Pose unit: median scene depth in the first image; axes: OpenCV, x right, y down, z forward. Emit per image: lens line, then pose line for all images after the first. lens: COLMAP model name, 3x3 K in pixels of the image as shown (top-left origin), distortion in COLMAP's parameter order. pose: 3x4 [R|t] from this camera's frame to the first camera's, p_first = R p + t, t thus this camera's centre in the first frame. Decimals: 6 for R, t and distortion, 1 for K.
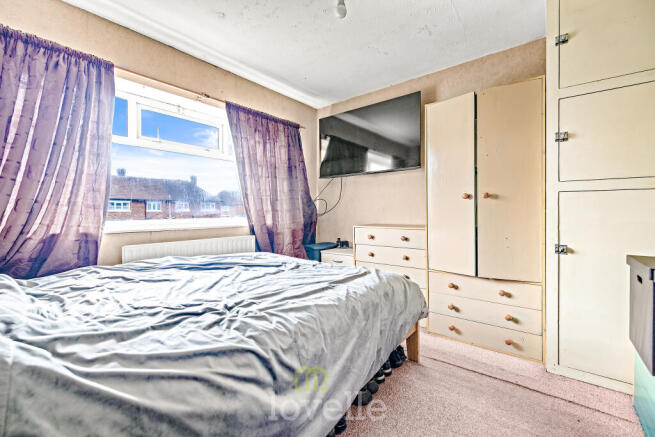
lens RADIAL K [[281.9, 0, 325.1], [0, 281.9, 214.3], [0, 0, 1]] dist [0.000277, -0.000122]
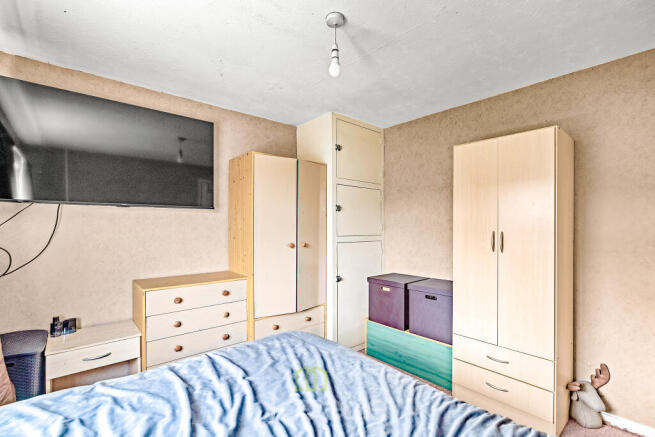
lens RADIAL K [[300.1, 0, 325.8], [0, 300.1, 224.2], [0, 0, 1]] dist [-0.002142, 0.000038]
pose [[0.174482, 0.005398, 0.984646, -0.704803], [0.004830, 0.999968, -0.006338, -0.144858], [-0.984649, 0.005862, 0.174450, 0.646846]]
